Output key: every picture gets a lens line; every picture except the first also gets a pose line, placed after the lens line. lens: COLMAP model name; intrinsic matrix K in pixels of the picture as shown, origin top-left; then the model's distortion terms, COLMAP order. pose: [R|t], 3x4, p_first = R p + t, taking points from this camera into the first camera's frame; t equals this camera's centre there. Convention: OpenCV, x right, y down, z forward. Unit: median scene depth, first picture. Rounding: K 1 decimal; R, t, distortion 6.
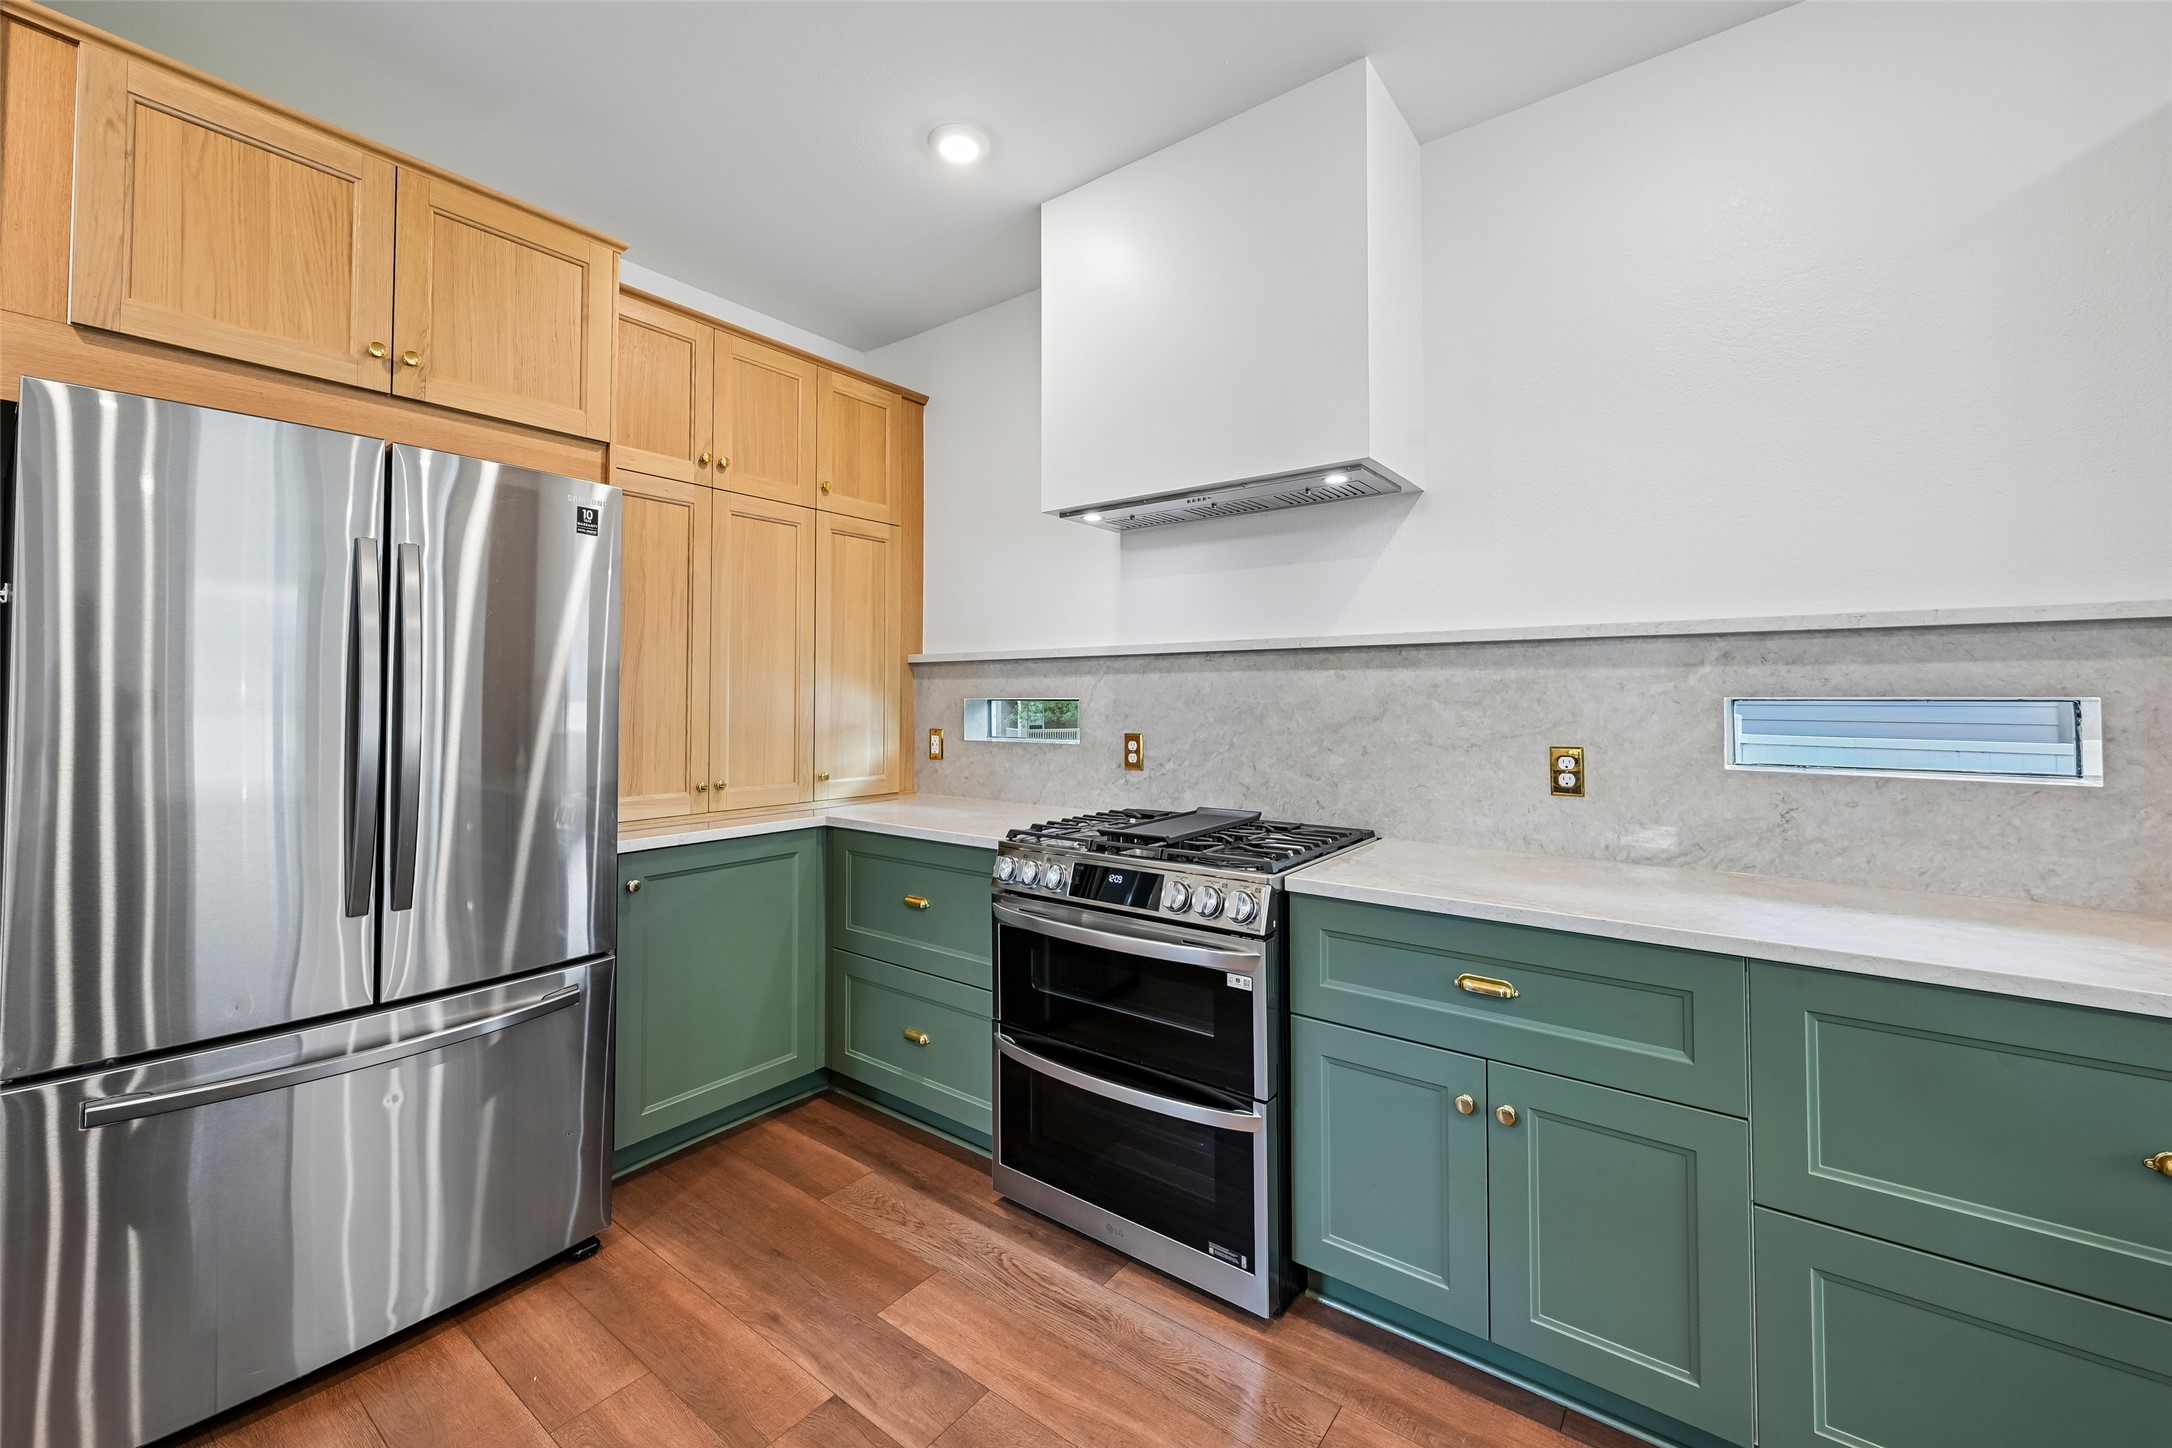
lens RADIAL K [[868.9, 0, 1086.3], [0, 868.9, 675.5], [0, 0, 1]] dist [-0.000708, 0.000019]
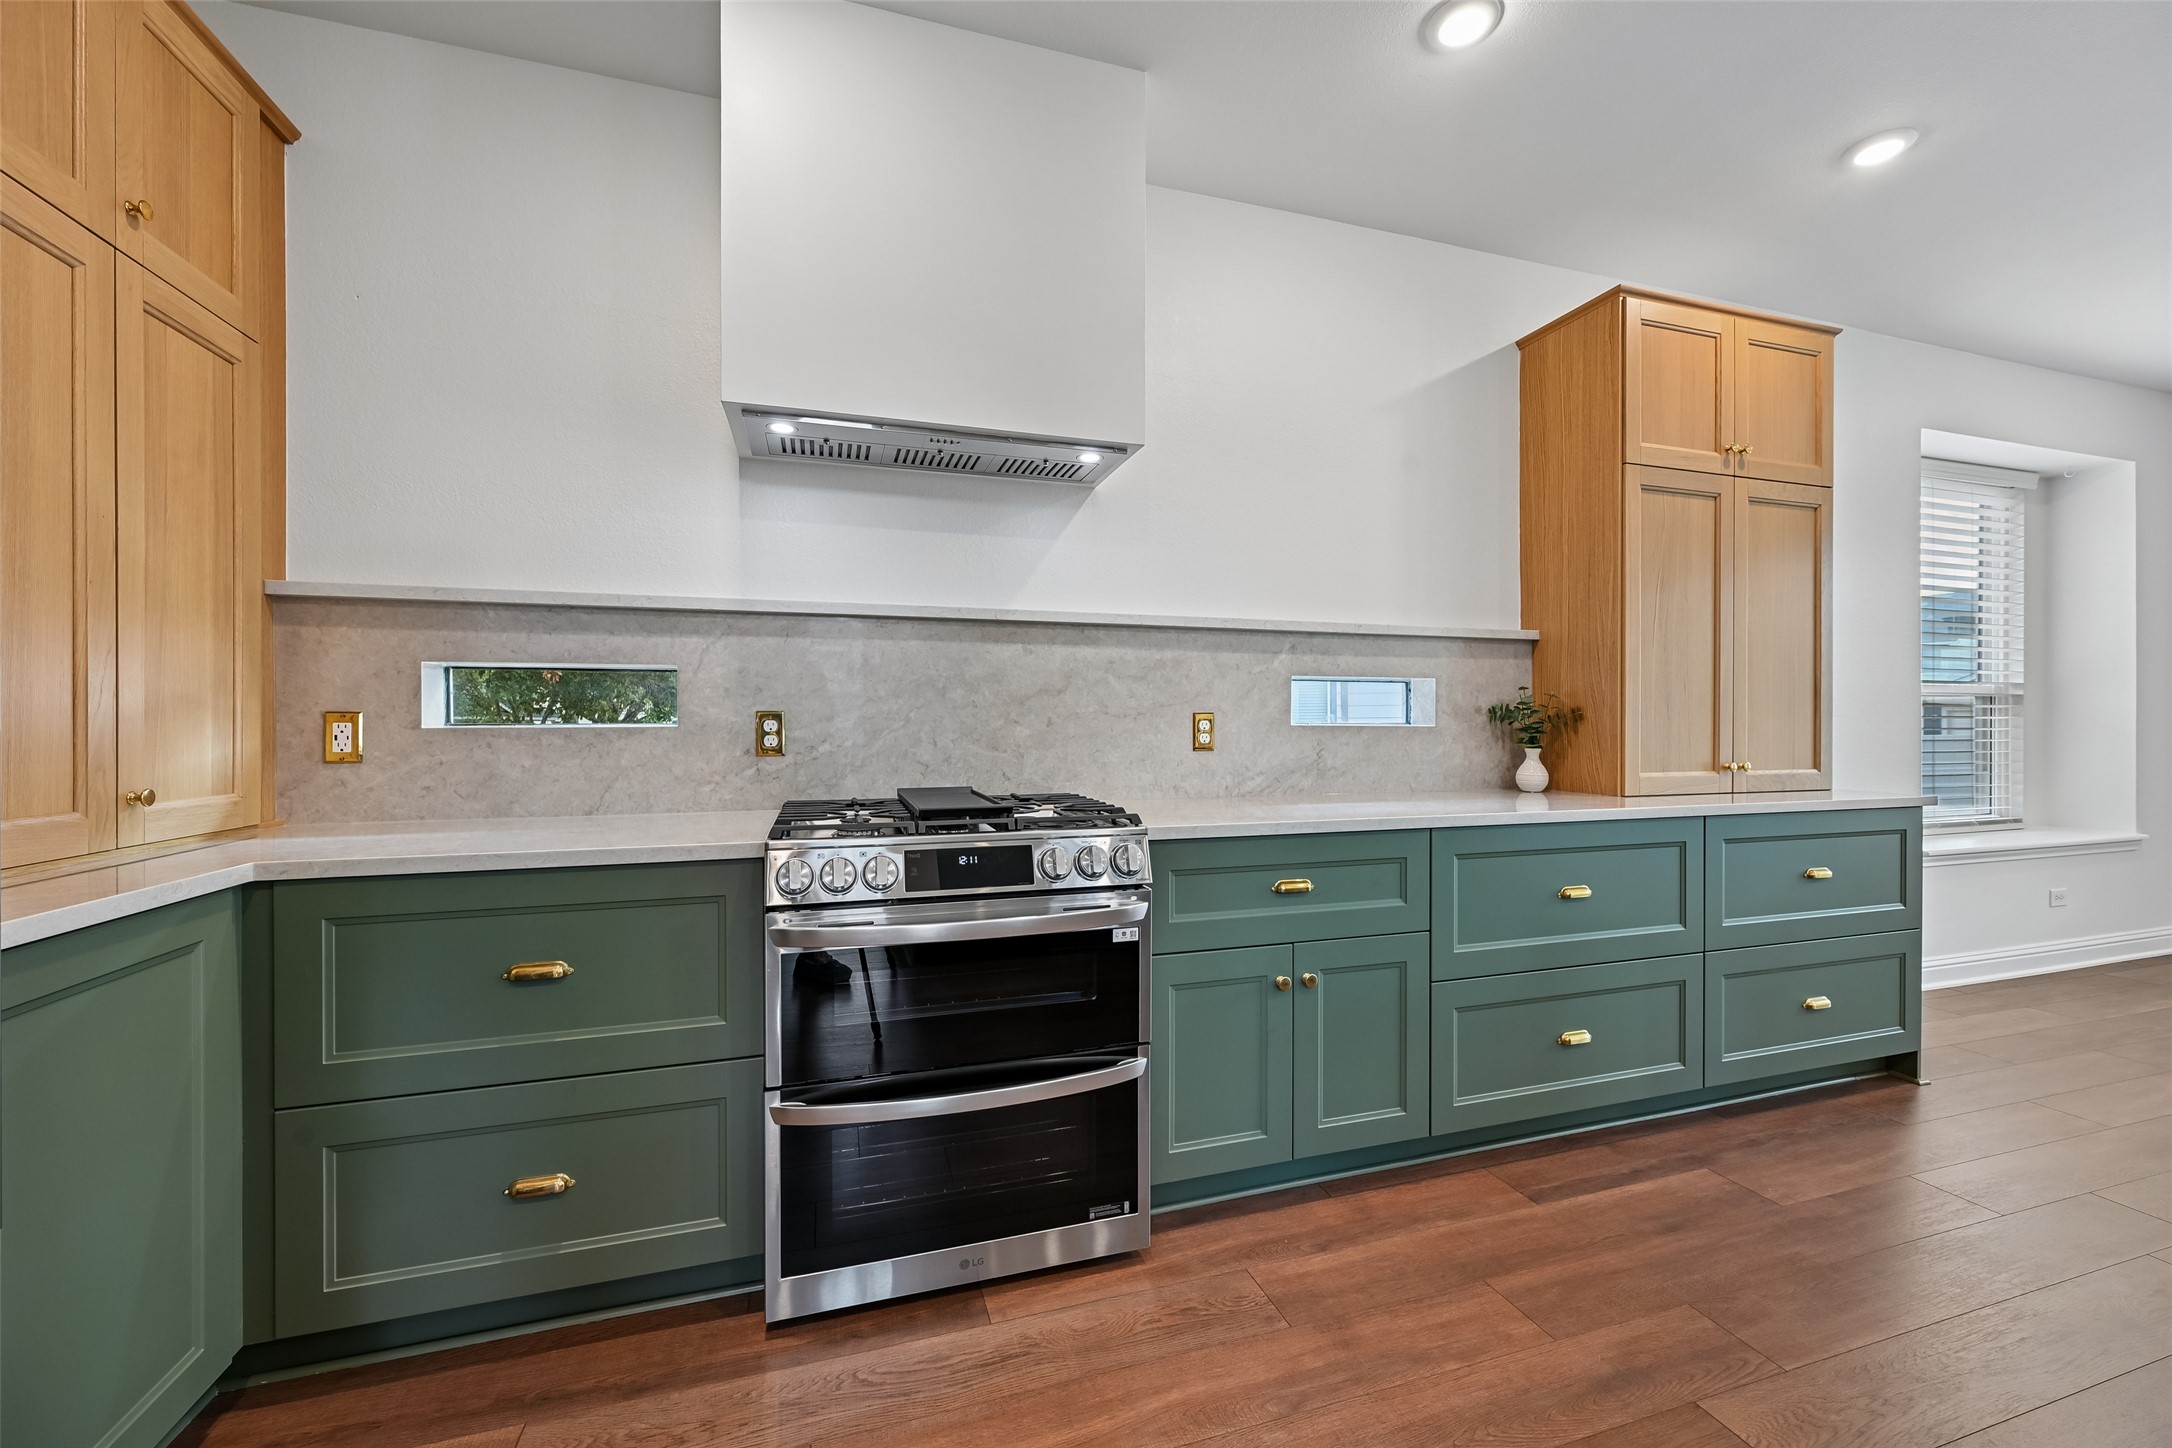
lens RADIAL K [[847.0, 0, 1086.0], [0, 847.0, 724.0], [0, 0, 1]] dist [-0.001200, 0.000311]
pose [[0.580725, -0.001875, 0.814098, -0.512937], [-0.020591, 0.999644, 0.016991, 0.073453], [-0.813839, -0.026630, 0.580480, 0.375424]]
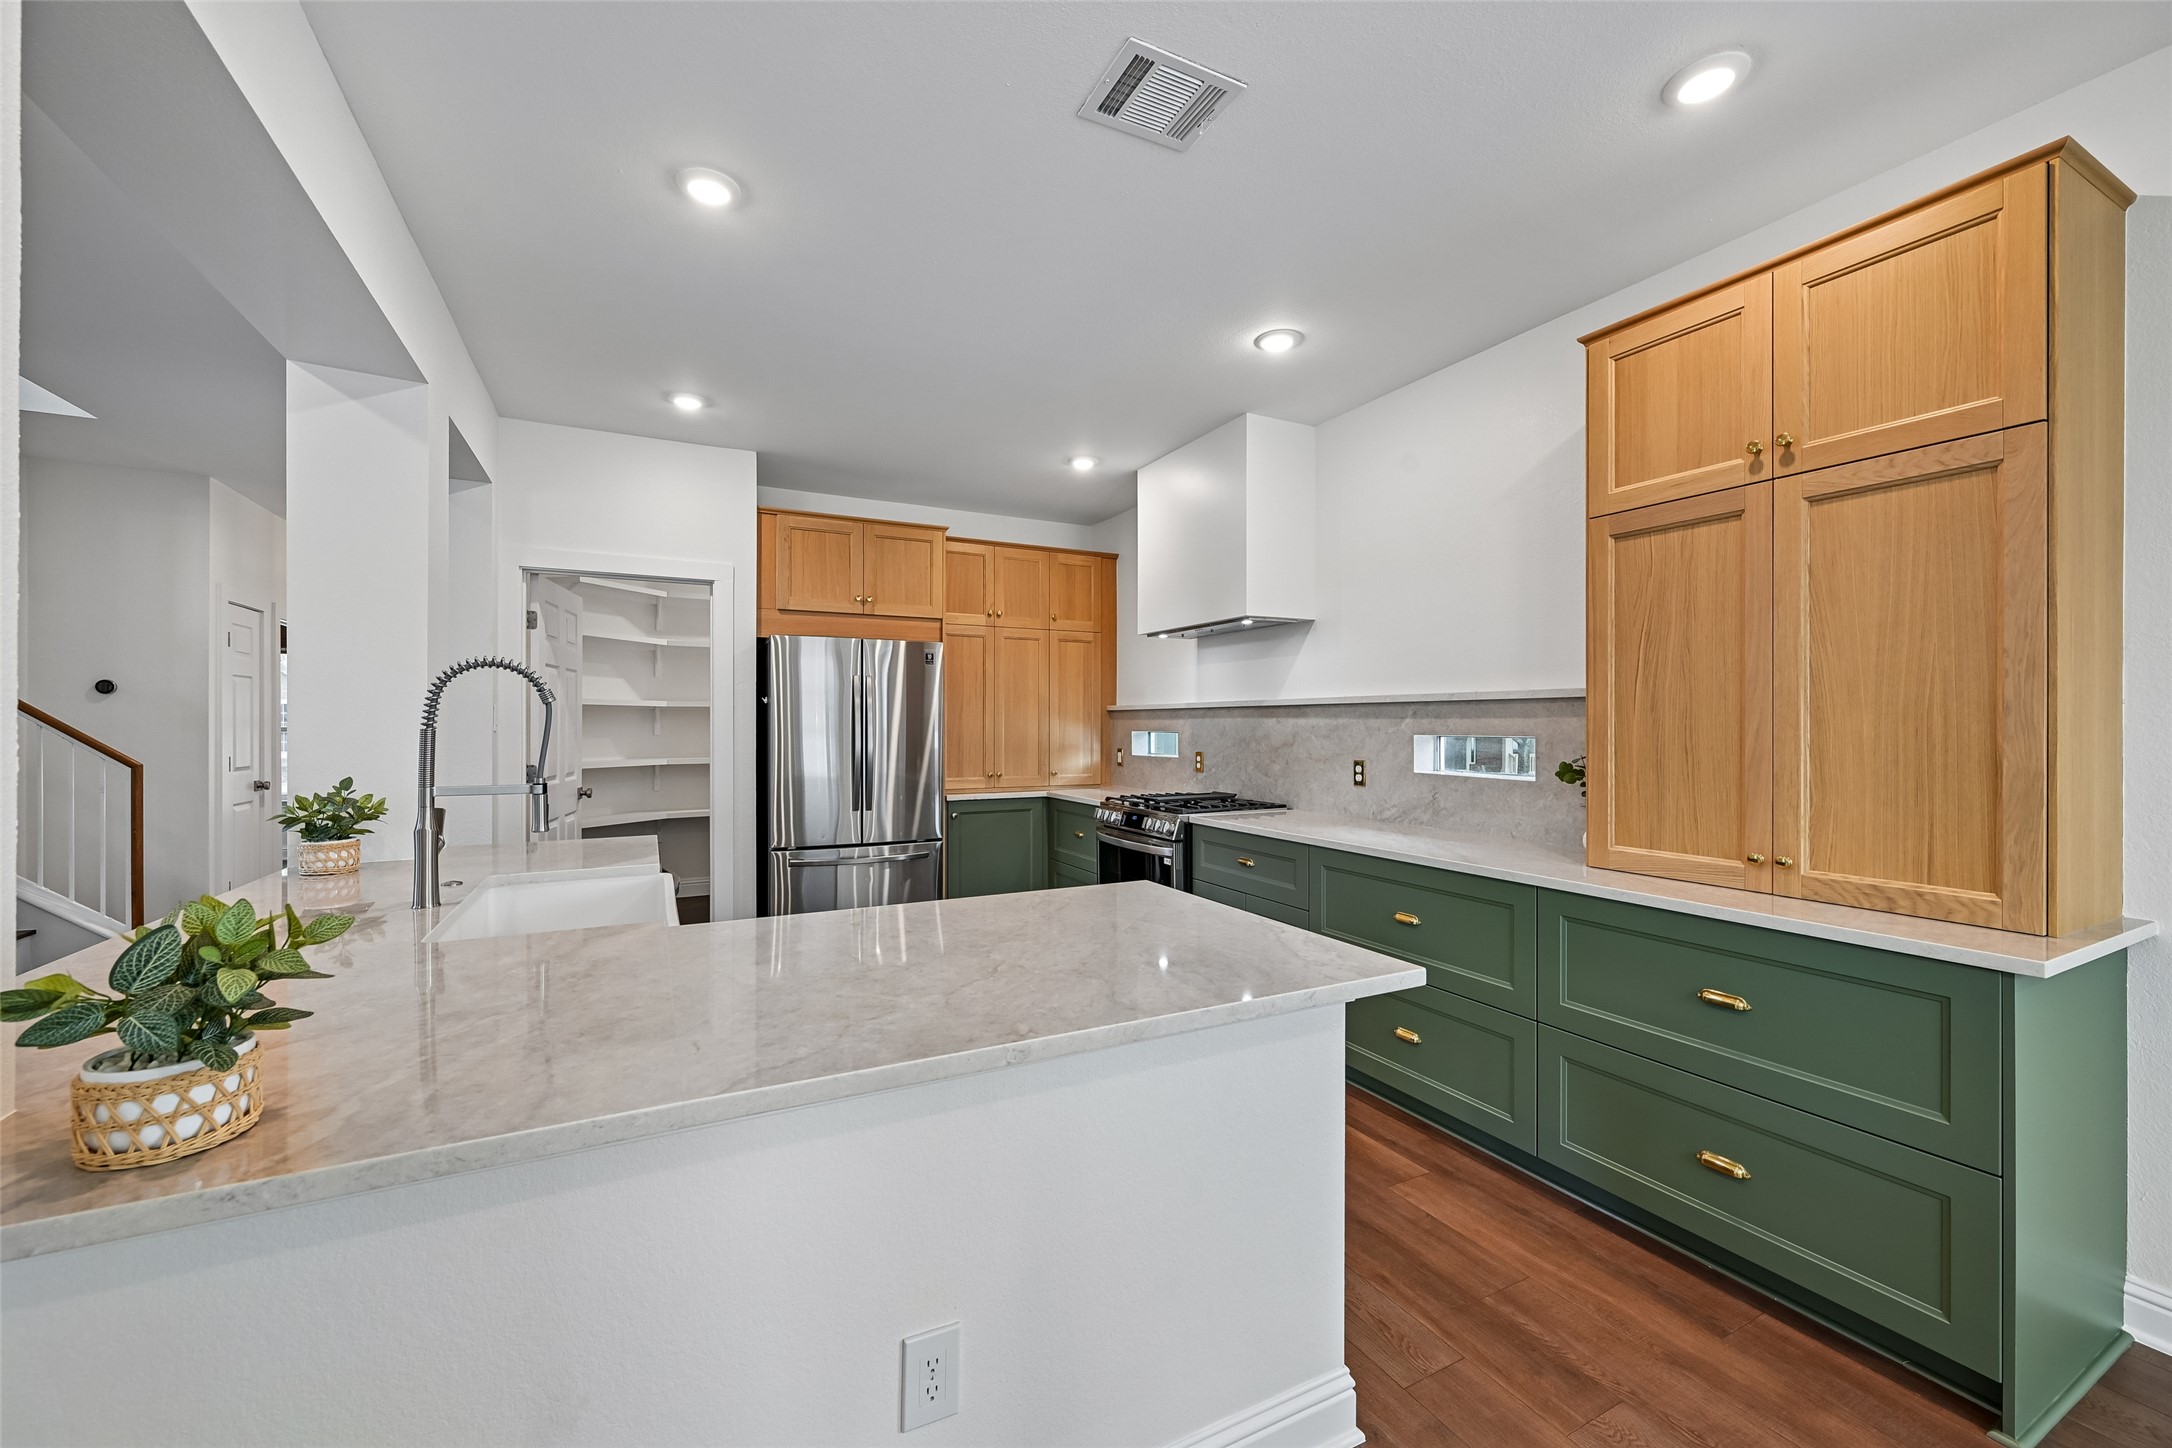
lens RADIAL K [[847.0, 0, 1086.0], [0, 847.0, 724.0], [0, 0, 1]] dist [-0.001200, 0.000311]
pose [[0.902755, -0.000053, -0.430155, 0.731030], [0.011509, 0.999645, 0.024031, -0.043388], [0.430001, -0.026645, 0.902435, -0.827072]]
